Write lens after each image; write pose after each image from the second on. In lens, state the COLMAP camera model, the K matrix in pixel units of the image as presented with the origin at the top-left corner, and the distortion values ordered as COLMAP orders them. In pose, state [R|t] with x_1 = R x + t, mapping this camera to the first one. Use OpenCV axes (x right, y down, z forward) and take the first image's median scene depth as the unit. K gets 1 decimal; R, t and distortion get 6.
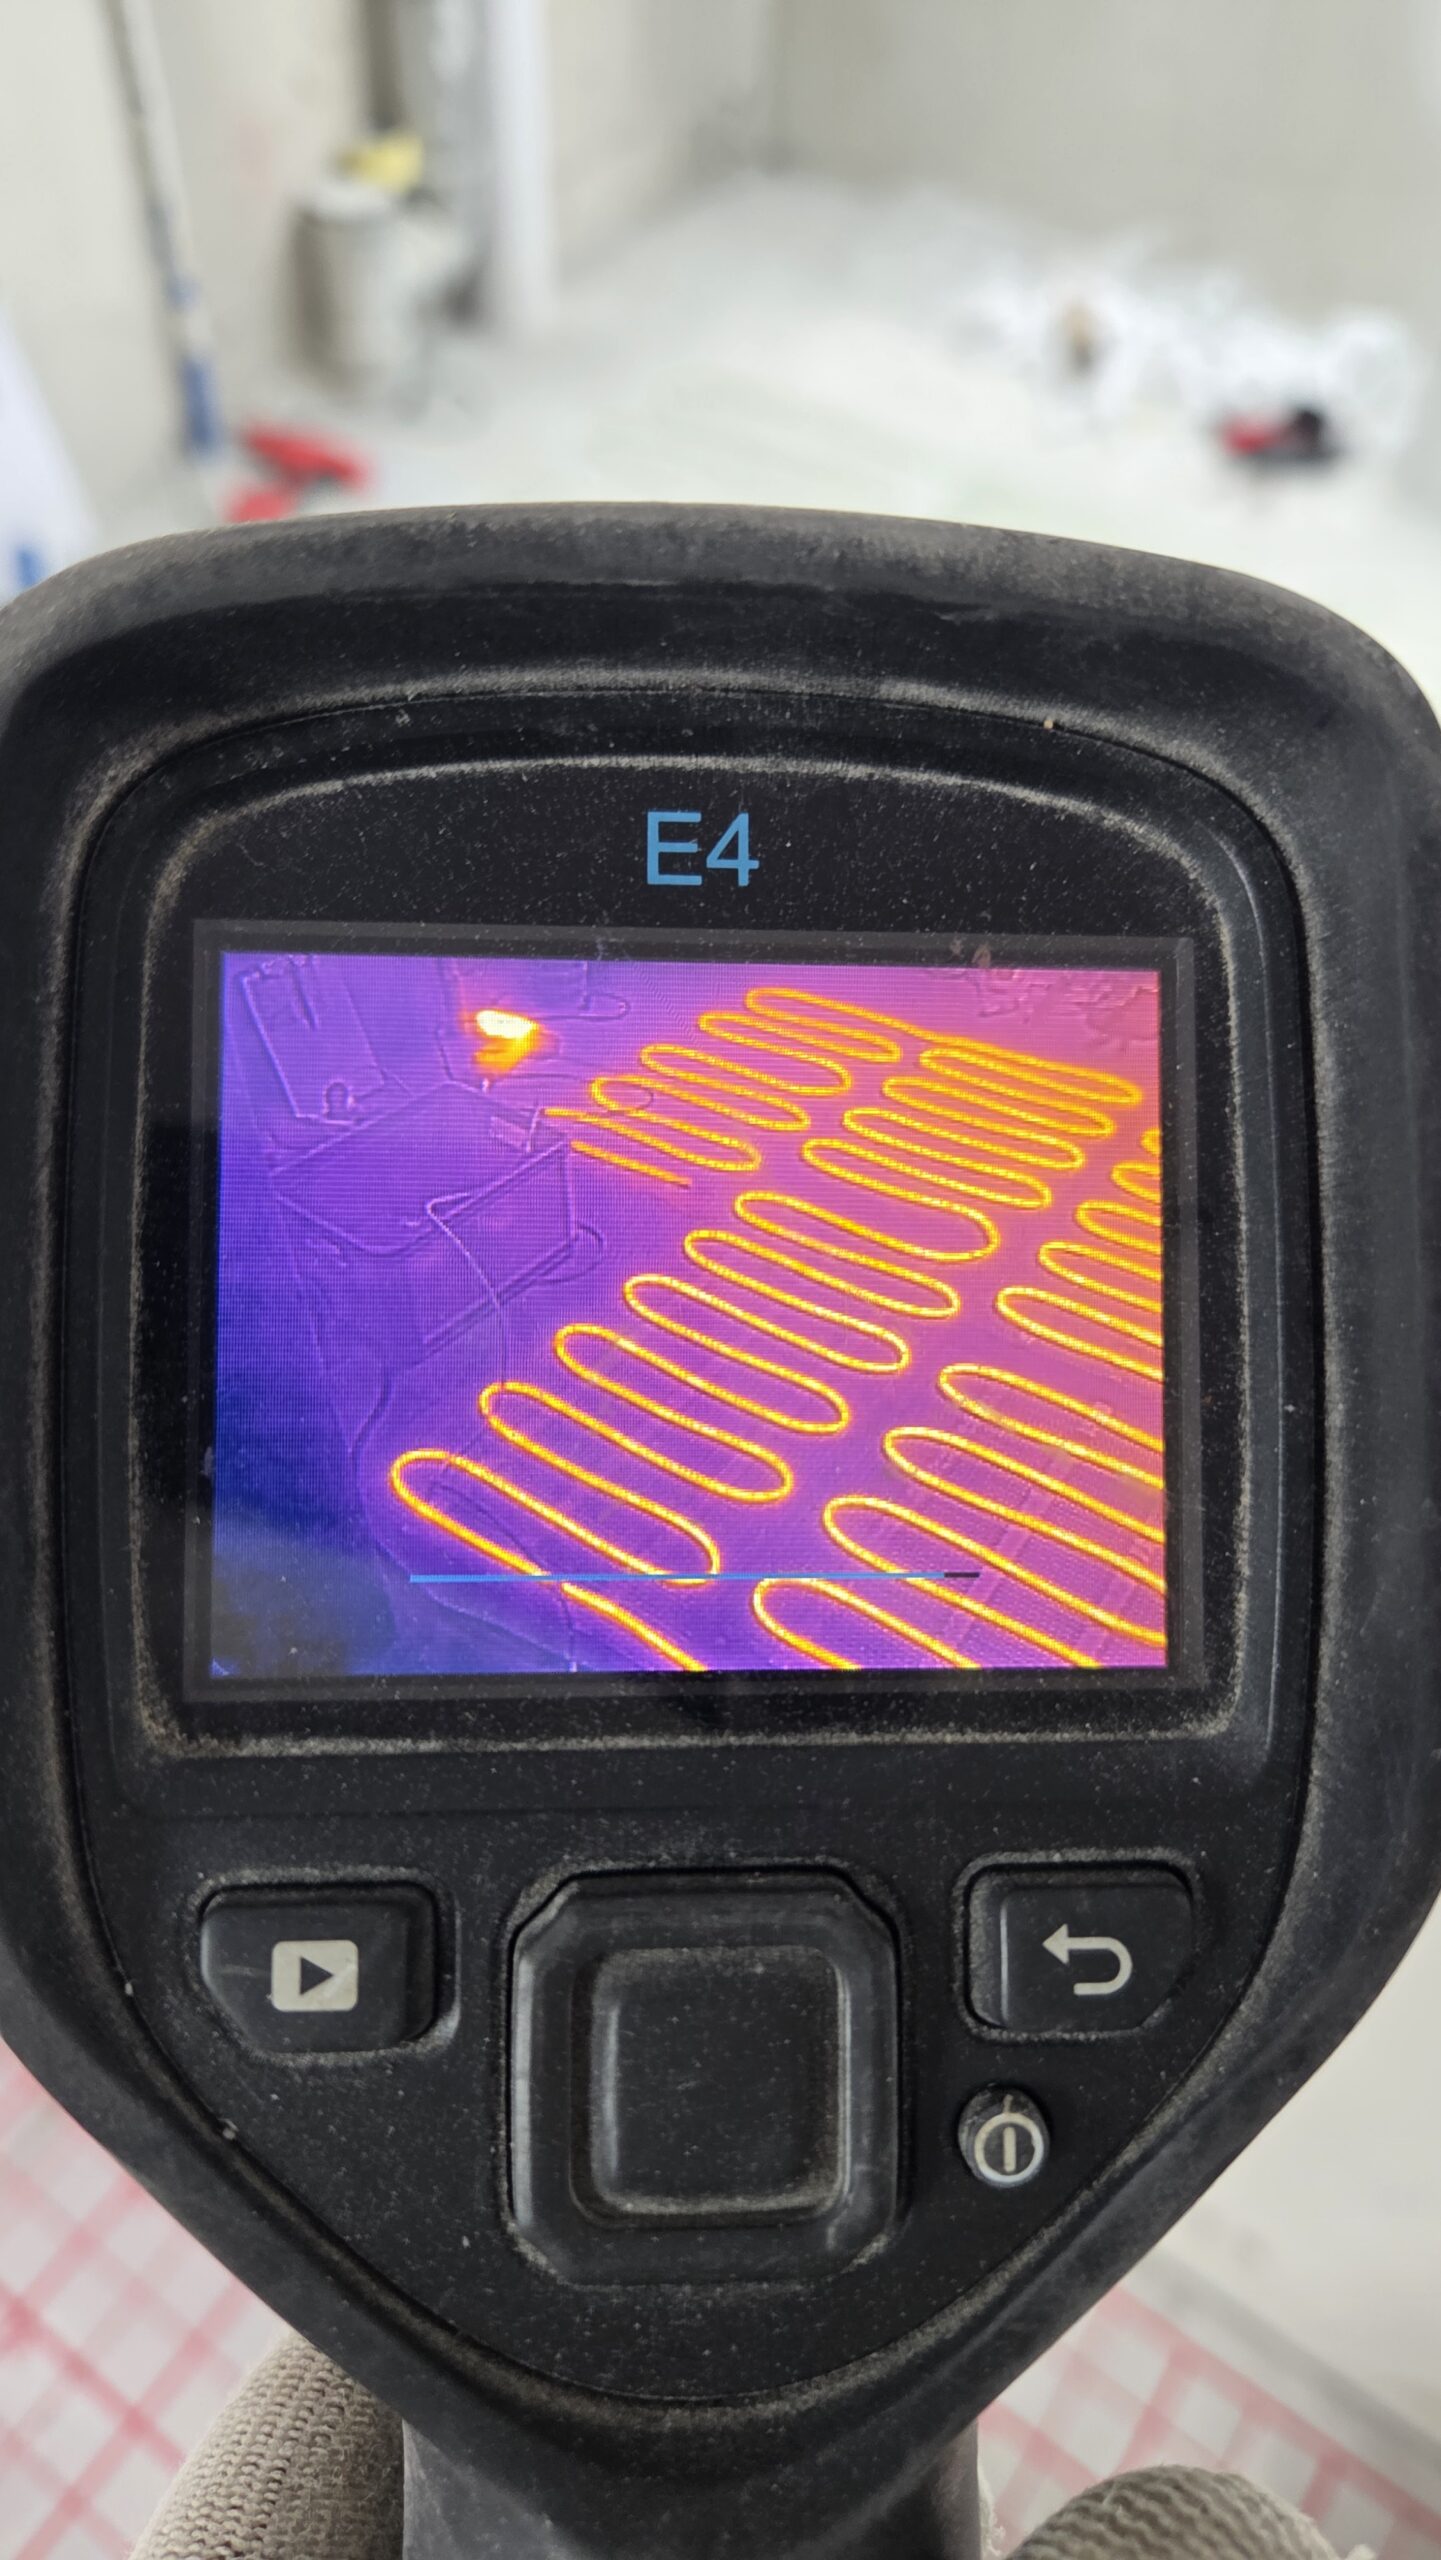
lens RADIAL K [[1708.8, 0, 808.0], [0, 1708.8, 1287.9], [0, 0, 1]] dist [-0.002949, -0.000911]
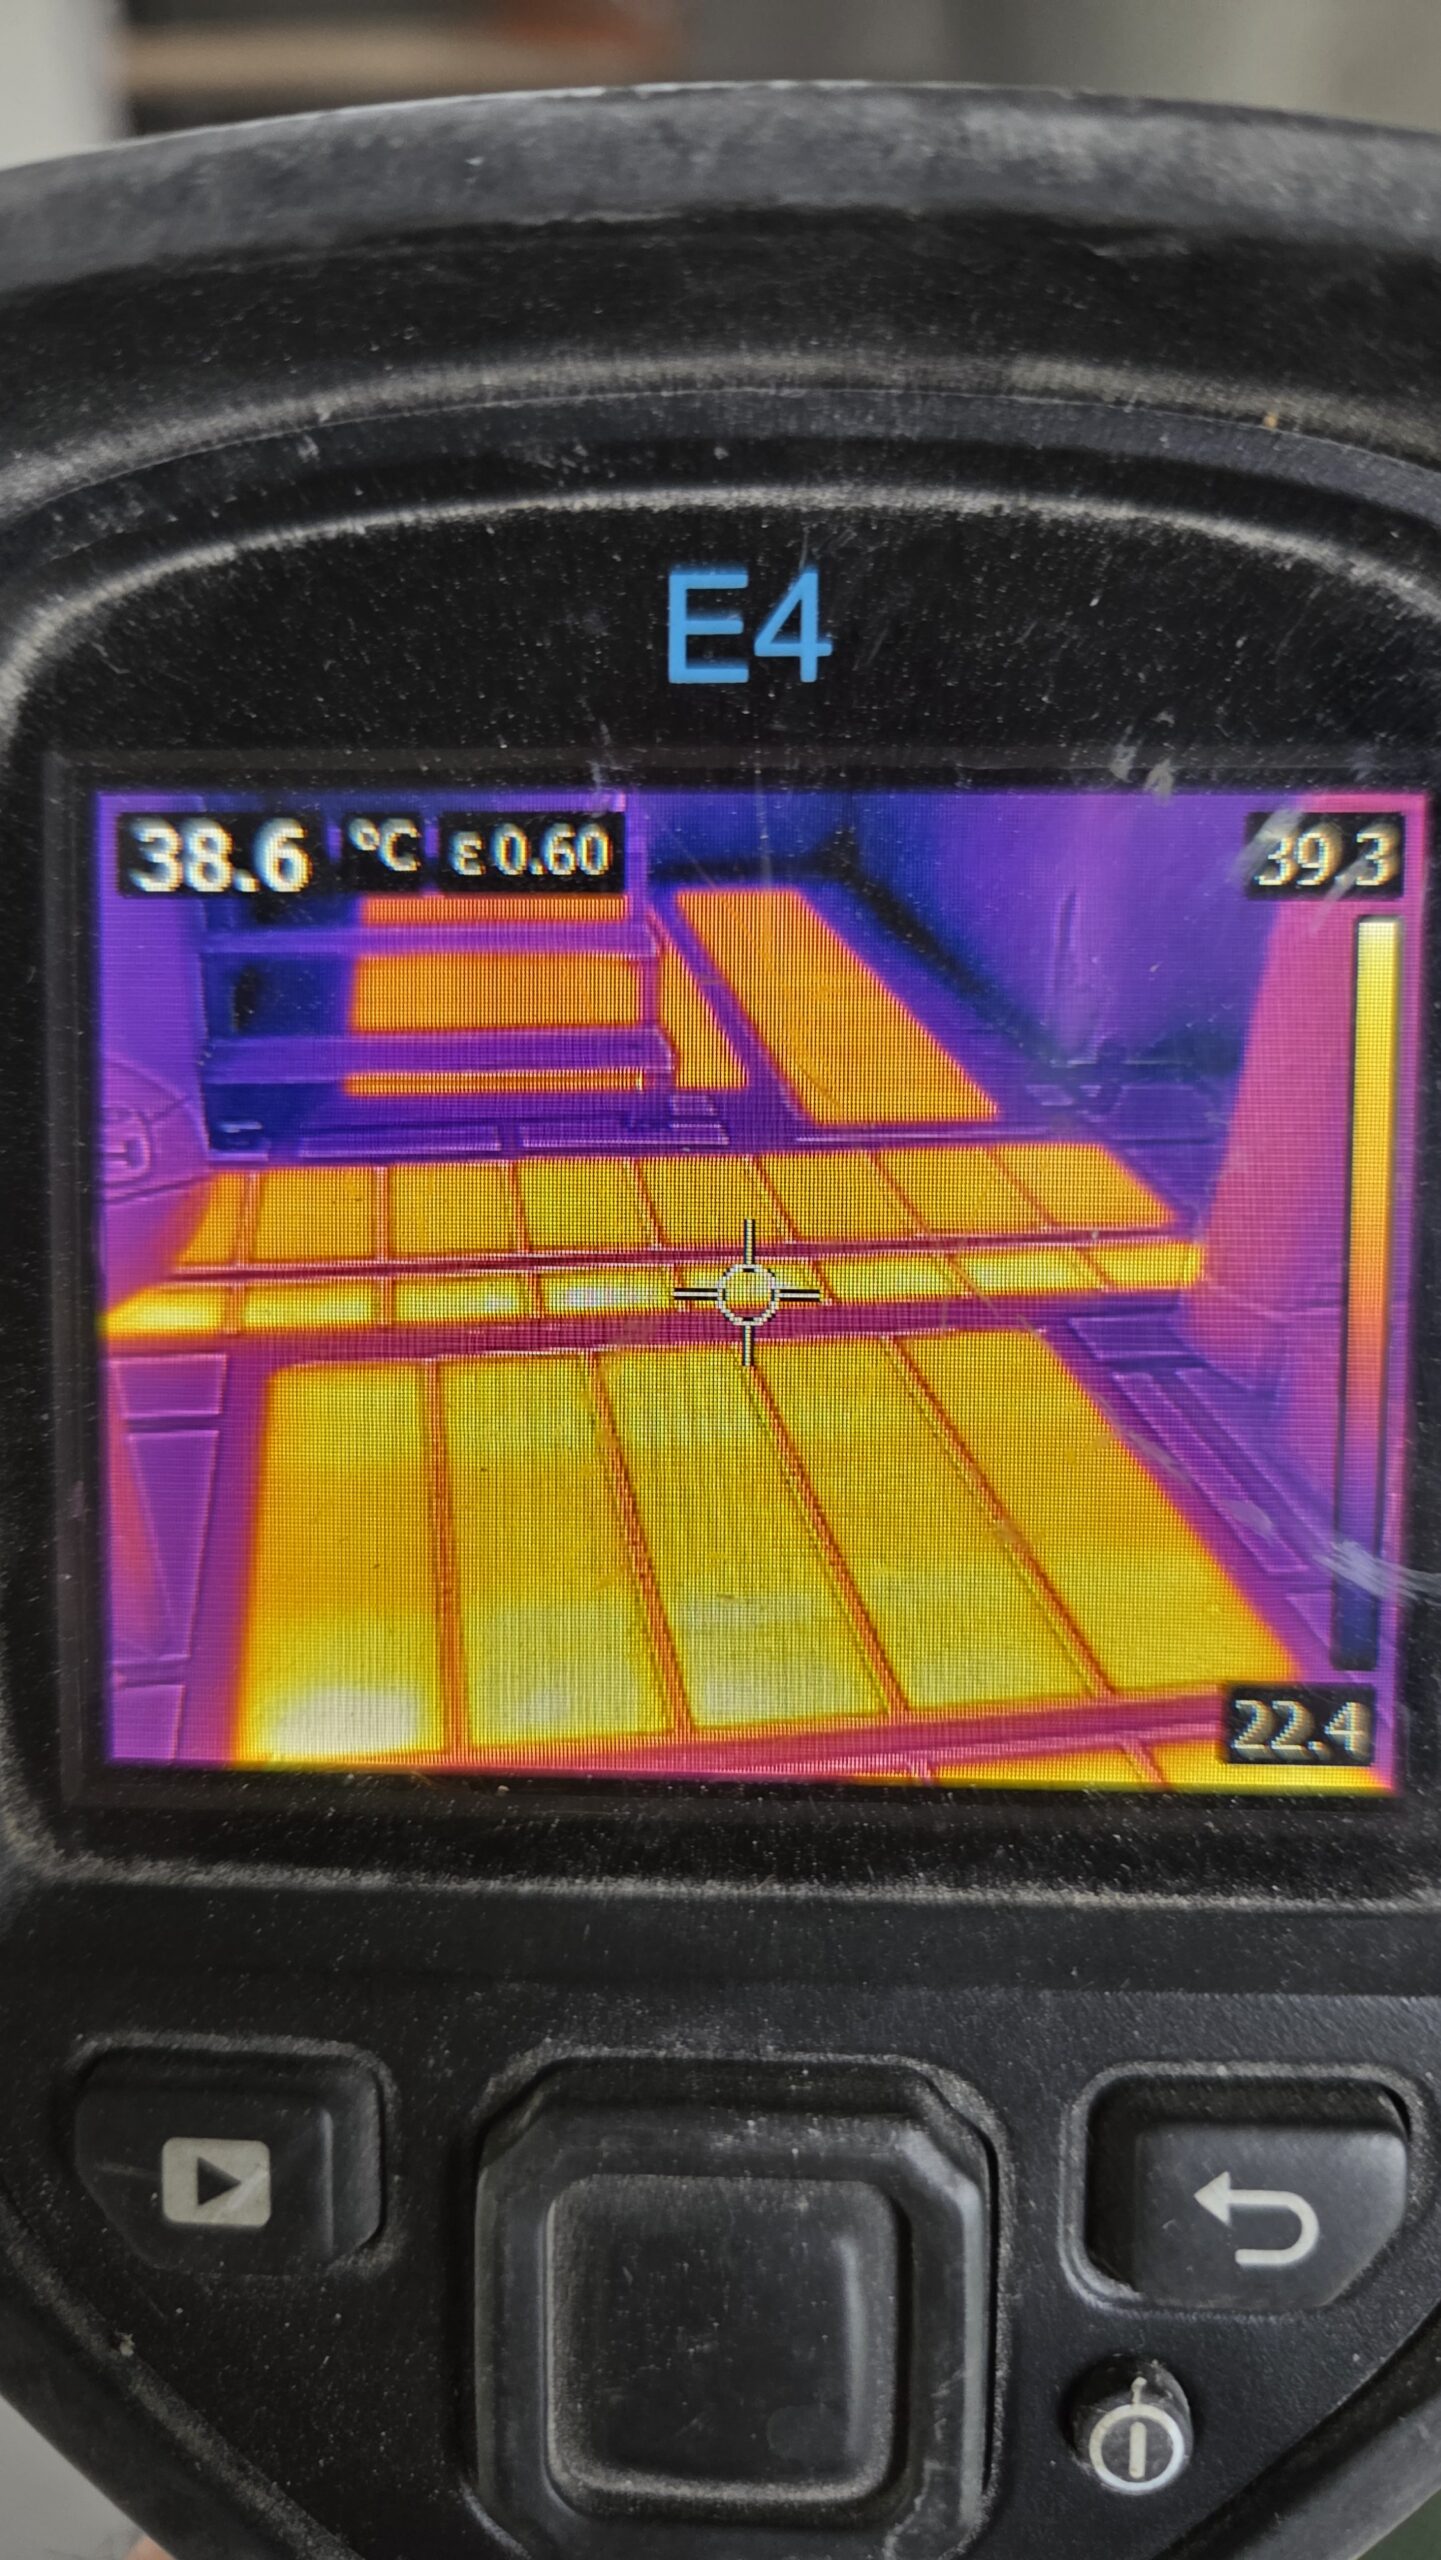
lens RADIAL K [[1900.3, 0, 766.1], [0, 1900.3, 1332.2], [0, 0, 1]] dist [-0.034512, -0.001895]
pose [[0.991480, 0.020978, -0.128555, 0.051477], [-0.005252, 0.992582, 0.121463, -0.072279], [0.130150, -0.119753, 0.984236, 0.232324]]
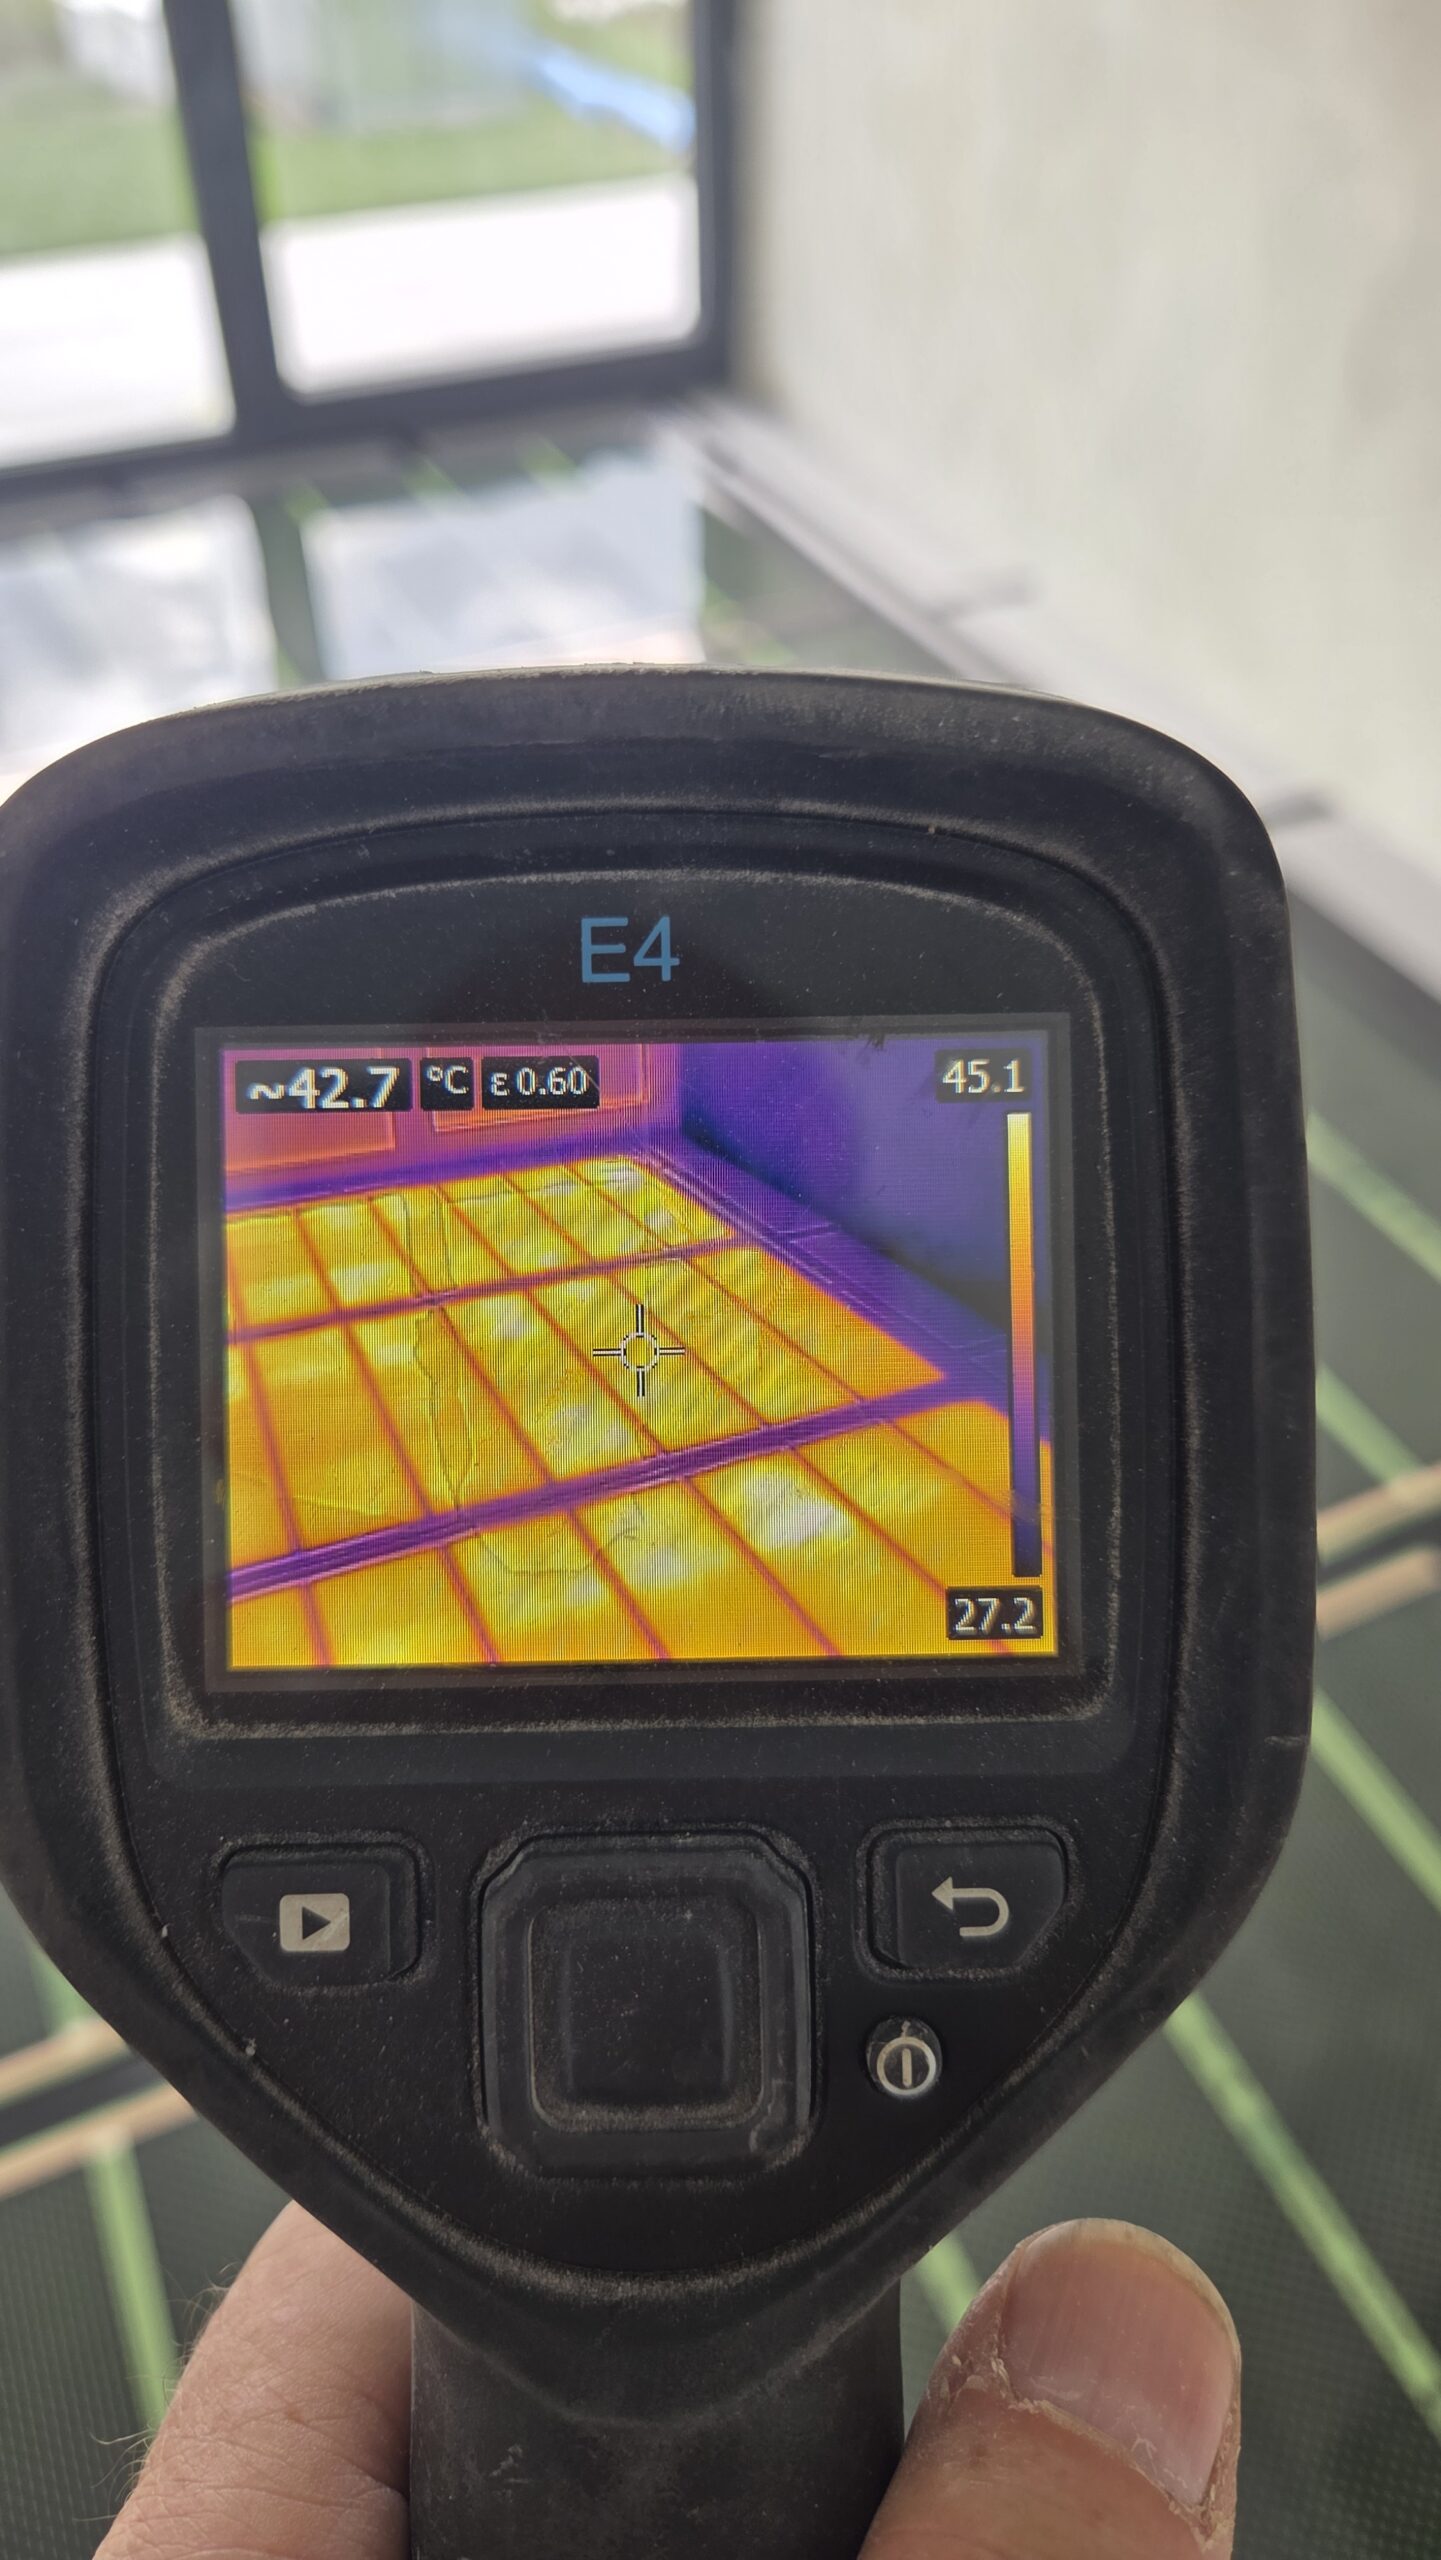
lens RADIAL K [[1670.5, 0, 760.0], [0, 1670.5, 1288.2], [0, 0, 1]] dist [0.010722, -0.000599]
pose [[0.997746, -0.015752, -0.065225, 0.099971], [0.018503, 0.998955, 0.041786, -0.080238], [0.064498, -0.042899, 0.996995, -0.124983]]
